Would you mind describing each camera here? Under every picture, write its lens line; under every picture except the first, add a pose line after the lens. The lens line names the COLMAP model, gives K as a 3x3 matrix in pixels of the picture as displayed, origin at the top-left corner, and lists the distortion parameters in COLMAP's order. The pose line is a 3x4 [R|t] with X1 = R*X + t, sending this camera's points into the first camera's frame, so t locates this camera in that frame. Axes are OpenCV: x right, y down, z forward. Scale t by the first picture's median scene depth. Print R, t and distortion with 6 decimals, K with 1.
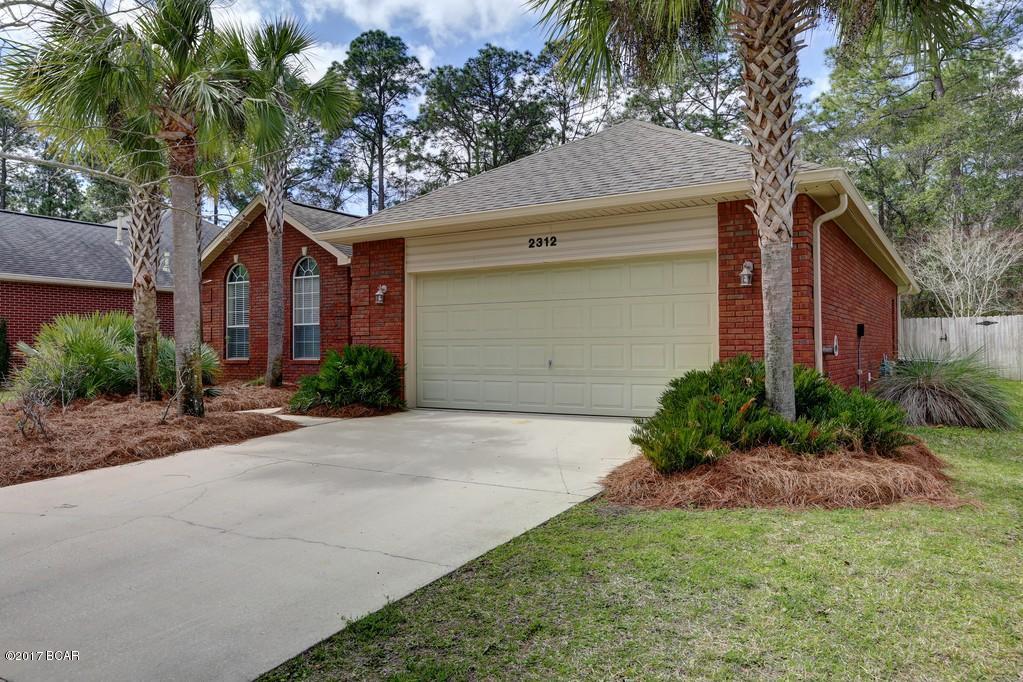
lens RADIAL K [[714.7, 0, 513.5], [0, 714.7, 336.8], [0, 0, 1]] dist [0.001087, -0.001708]
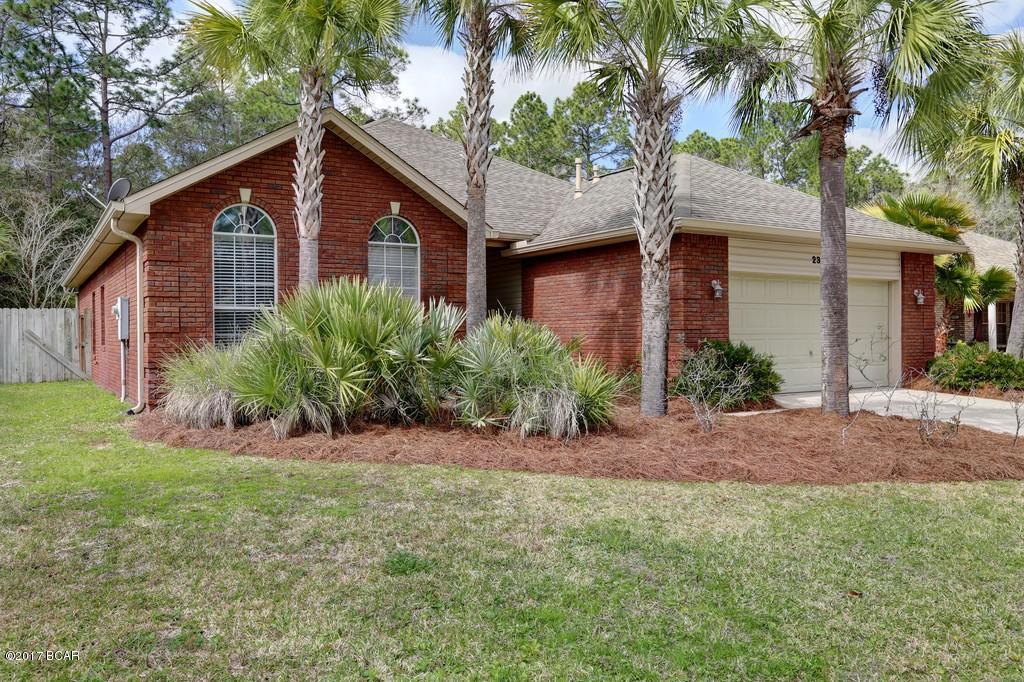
lens RADIAL K [[792.4, 0, 509.9], [0, 792.4, 345.6], [0, 0, 1]] dist [-0.008376, 0.006717]
pose [[0.436561, -0.003057, 0.899670, -1.398712], [-0.004690, 0.999973, 0.005673, 0.016818], [-0.899663, -0.006696, 0.436534, 0.814498]]
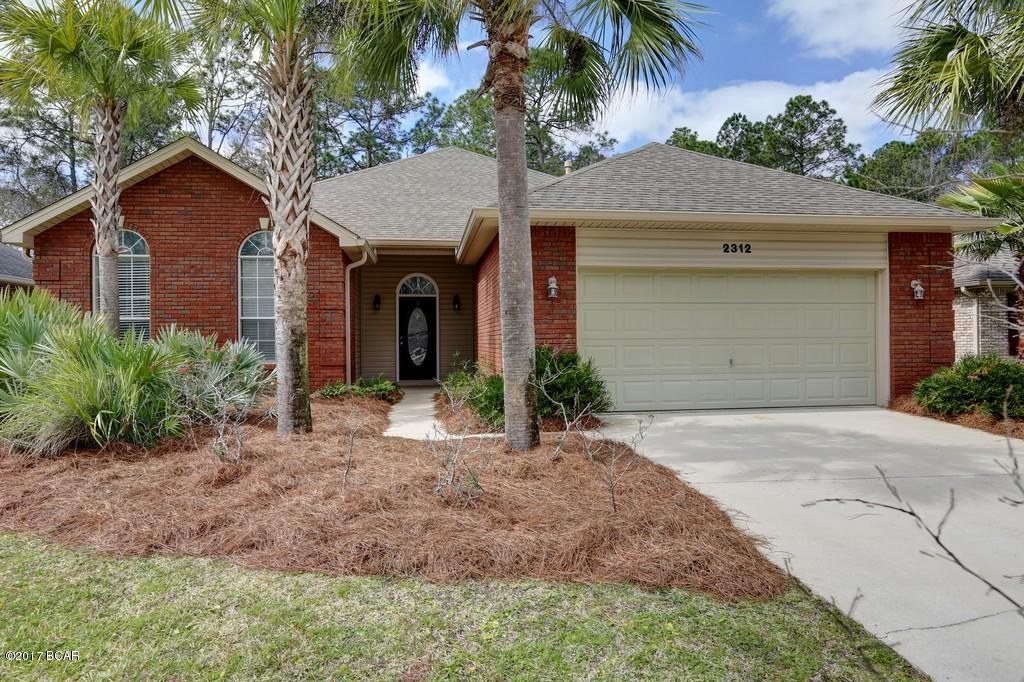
lens RADIAL K [[654.2, 0, 515.8], [0, 654.2, 341.0], [0, 0, 1]] dist [-0.018462, 0.005380]
pose [[0.771027, 0.005944, 0.636775, -0.771853], [-0.004576, 0.999982, -0.003793, 0.010464], [-0.636786, 0.000011, 0.771040, 0.426203]]
